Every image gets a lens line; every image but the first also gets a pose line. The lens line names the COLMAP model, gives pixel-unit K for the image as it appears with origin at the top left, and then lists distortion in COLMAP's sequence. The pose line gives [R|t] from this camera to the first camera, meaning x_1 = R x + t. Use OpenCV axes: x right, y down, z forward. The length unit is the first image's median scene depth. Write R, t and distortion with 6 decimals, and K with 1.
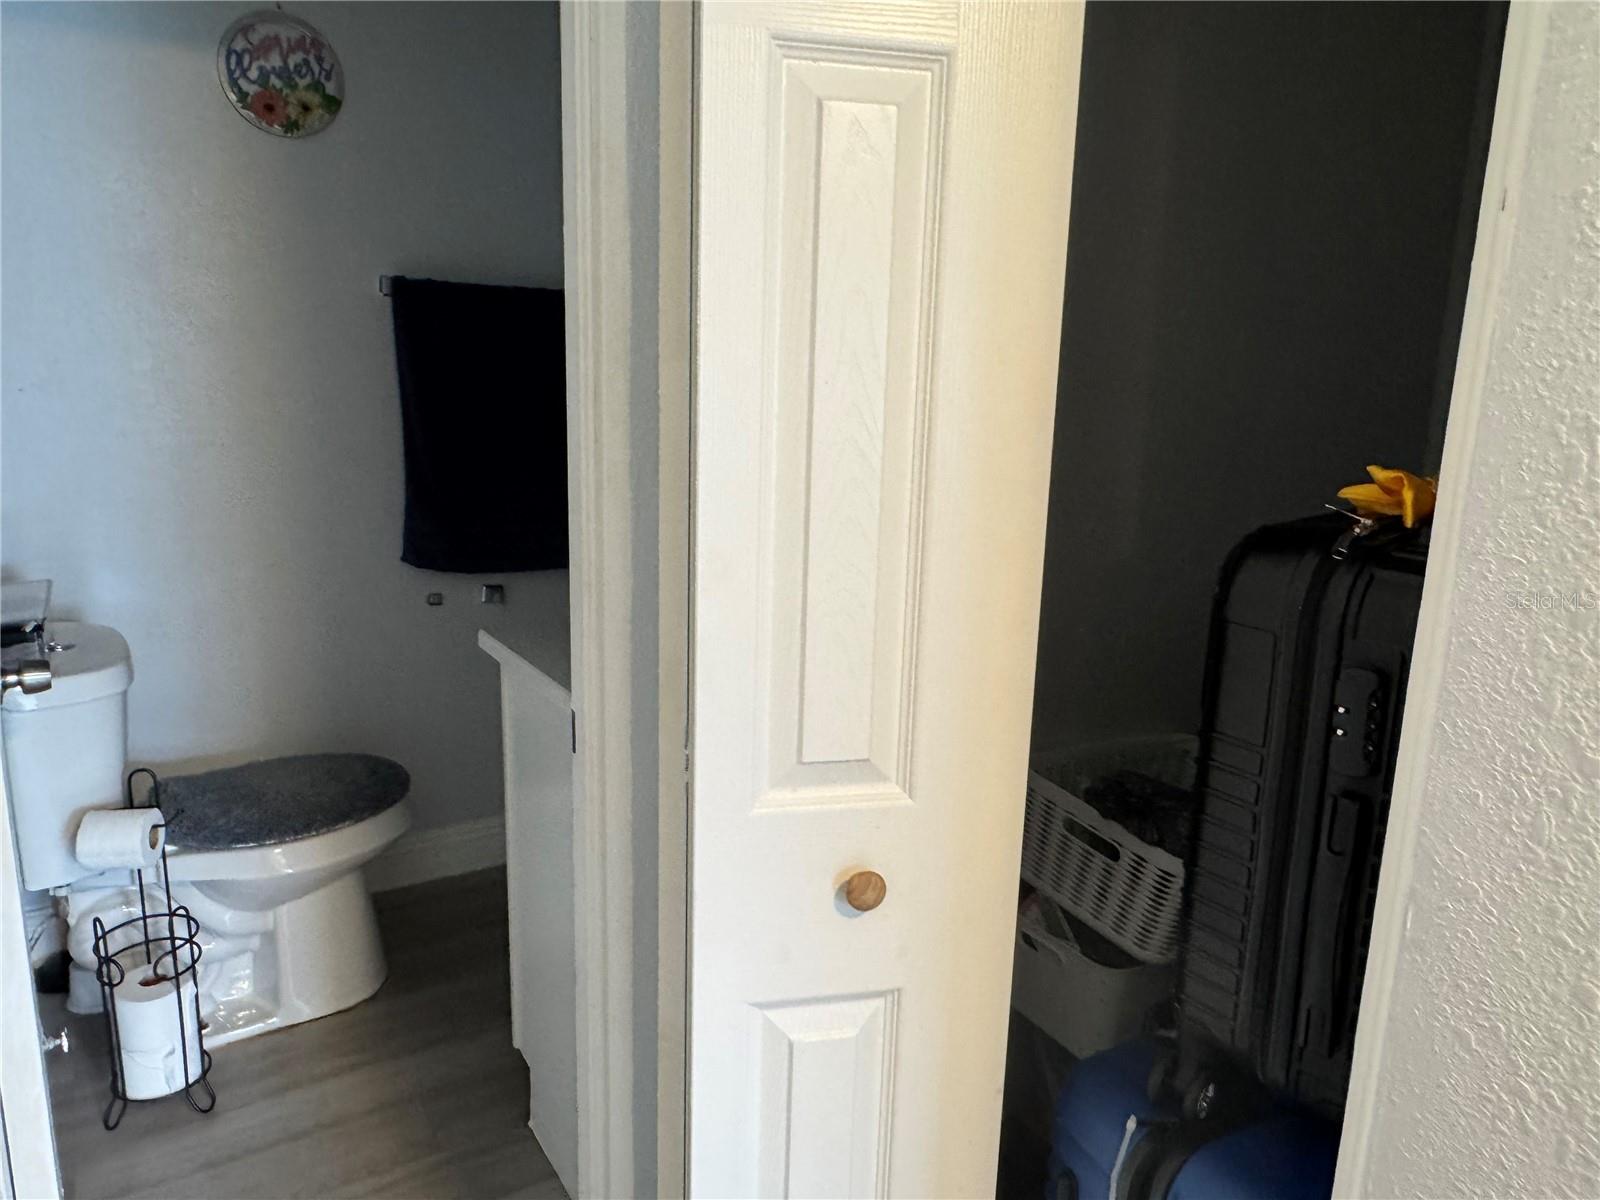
lens RADIAL K [[1073.7, 0, 797.1], [0, 1073.7, 593.2], [0, 0, 1]] dist [-0.008005, 0.001112]
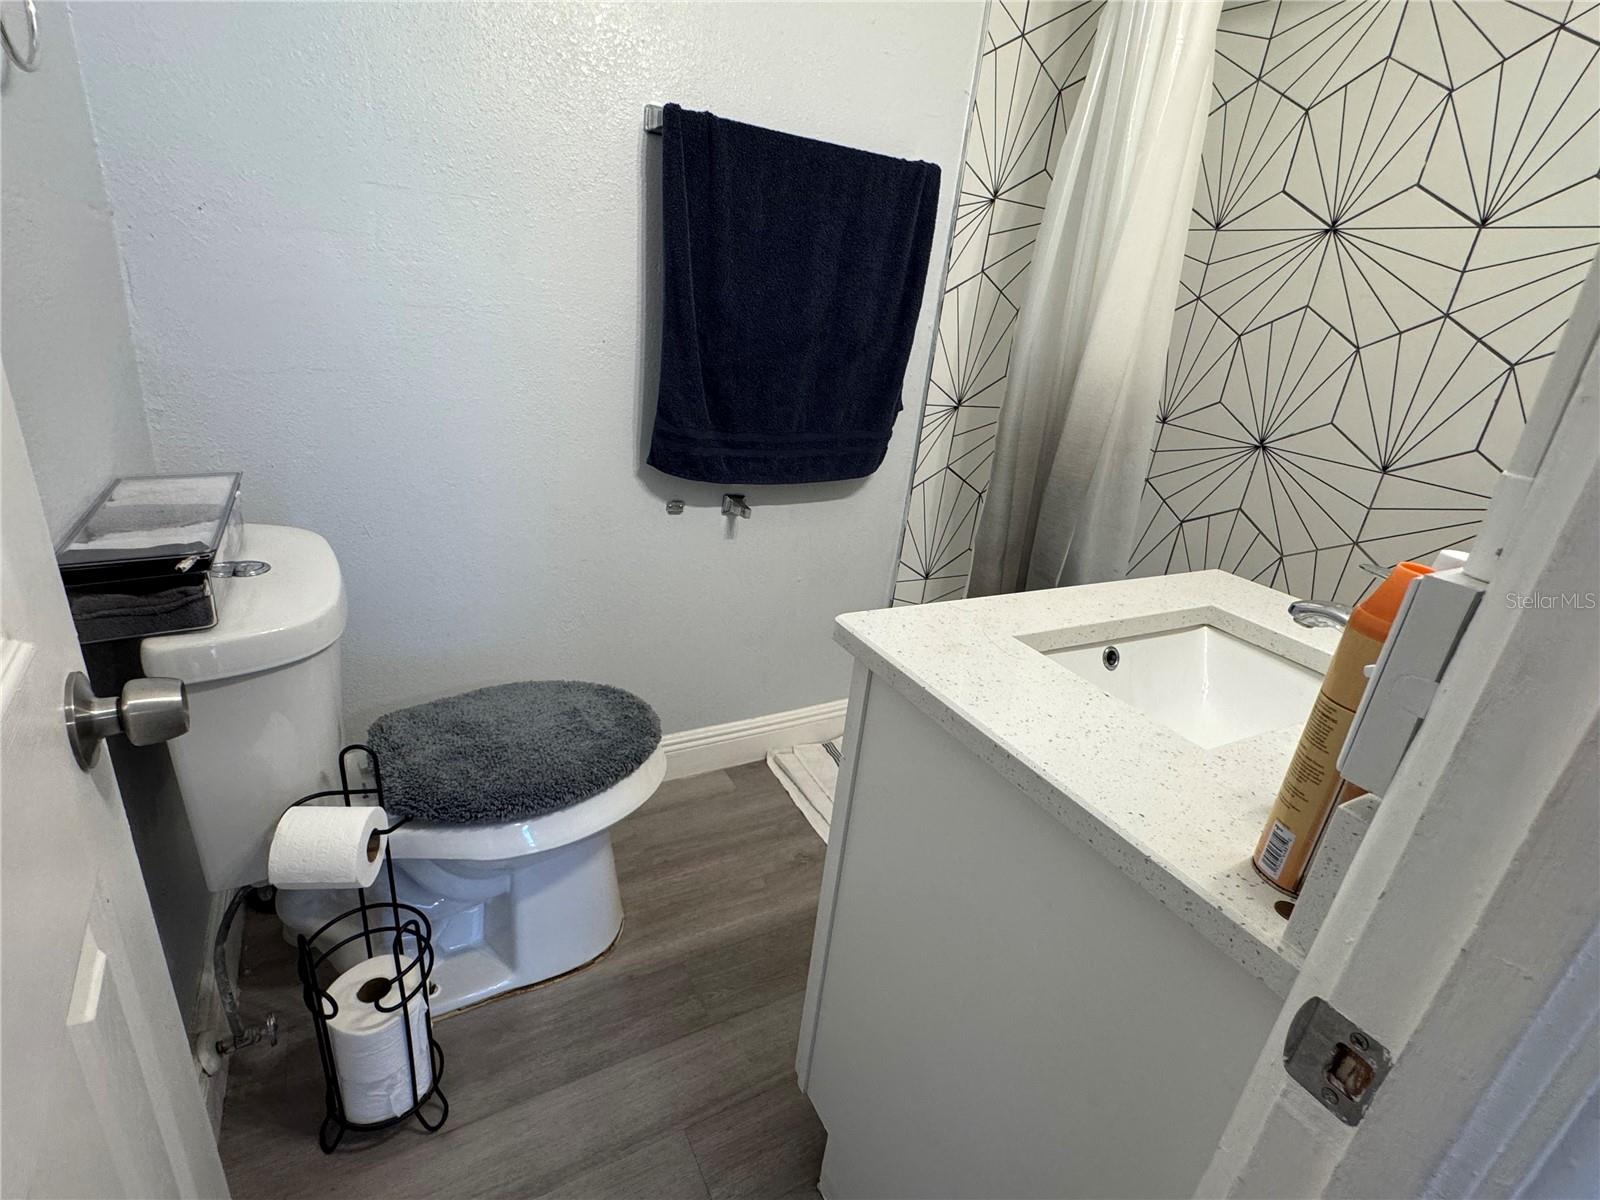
lens RADIAL K [[761.8, 0, 800.0], [0, 761.8, 600.0], [0, 0, 1]] dist [-0.000364, 0.000064]
pose [[0.995349, 0.092583, -0.026637, -0.280916], [-0.086675, 0.981292, 0.171909, -0.052236], [0.042054, -0.168800, 0.984753, 0.474144]]
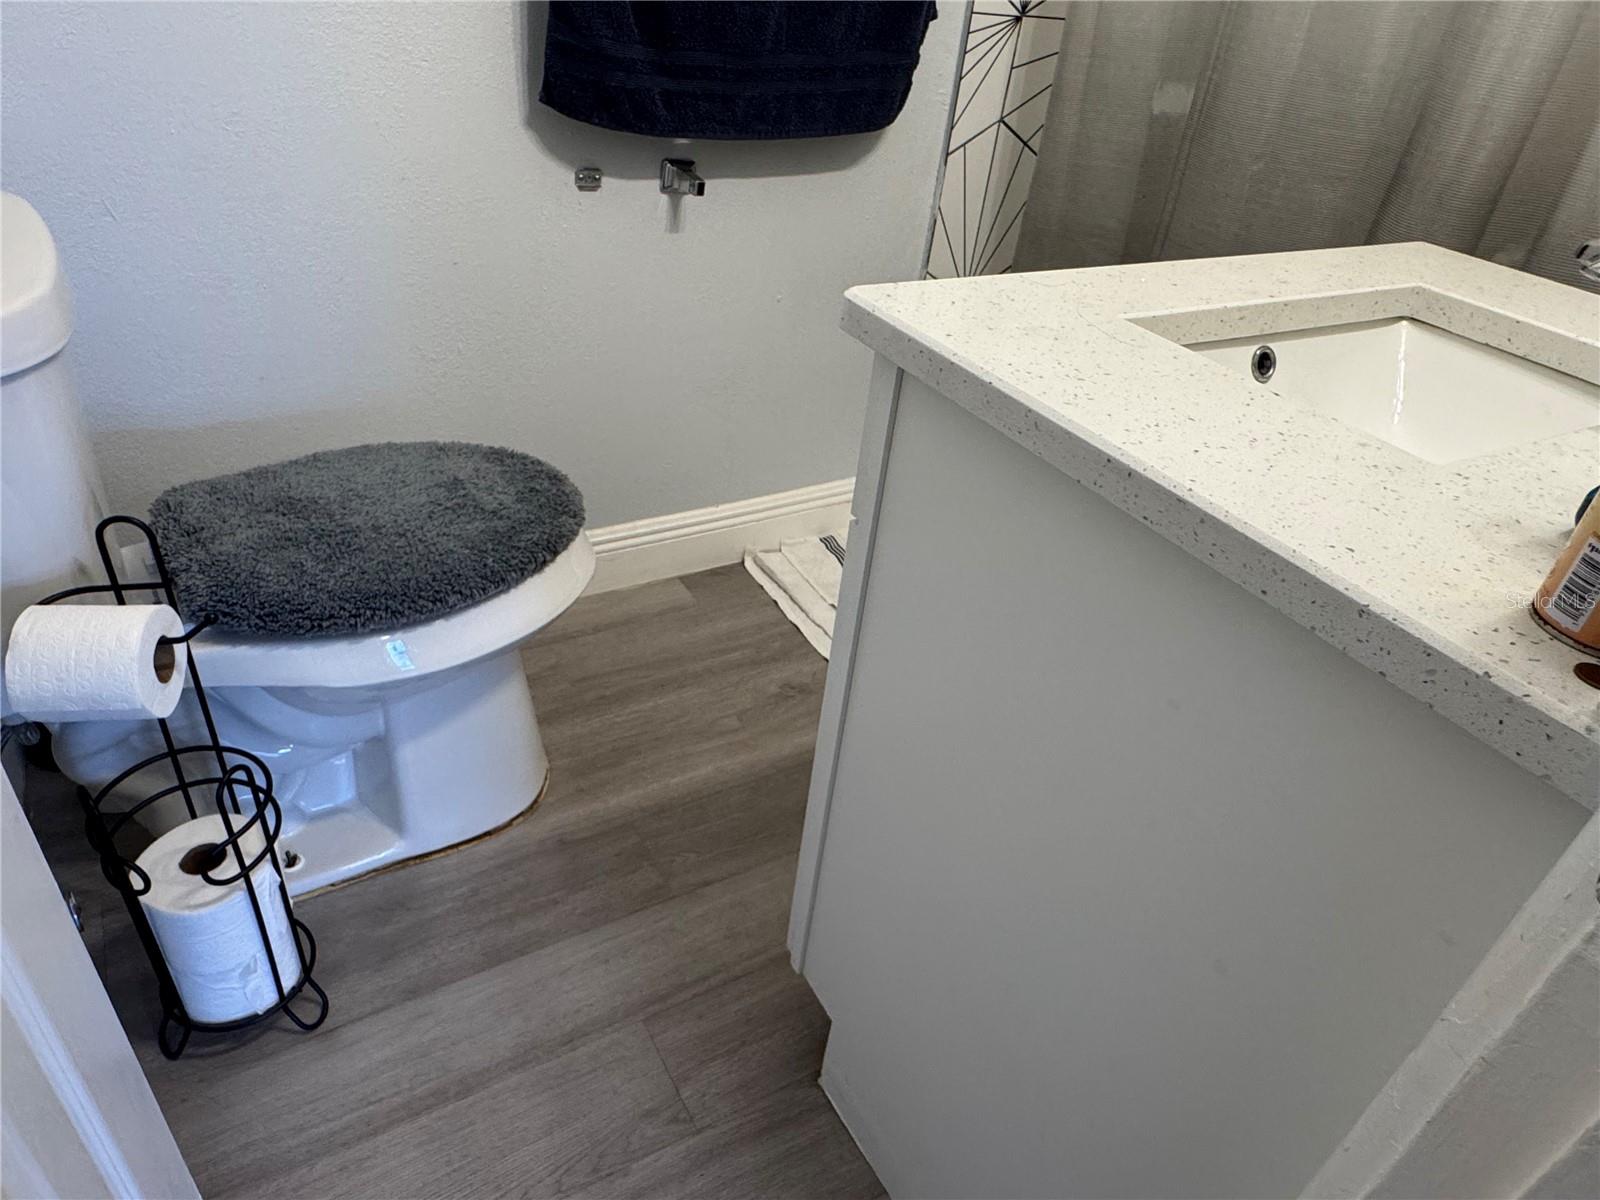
lens RADIAL K [[1025.9, 0, 798.4], [0, 1025.9, 601.3], [0, 0, 1]] dist [-0.005291, 0.000255]
pose [[0.996703, 0.080233, 0.012042, -0.283356], [-0.078791, 0.921828, 0.379506, -0.005646], [0.019348, -0.379204, 0.925111, 0.518227]]
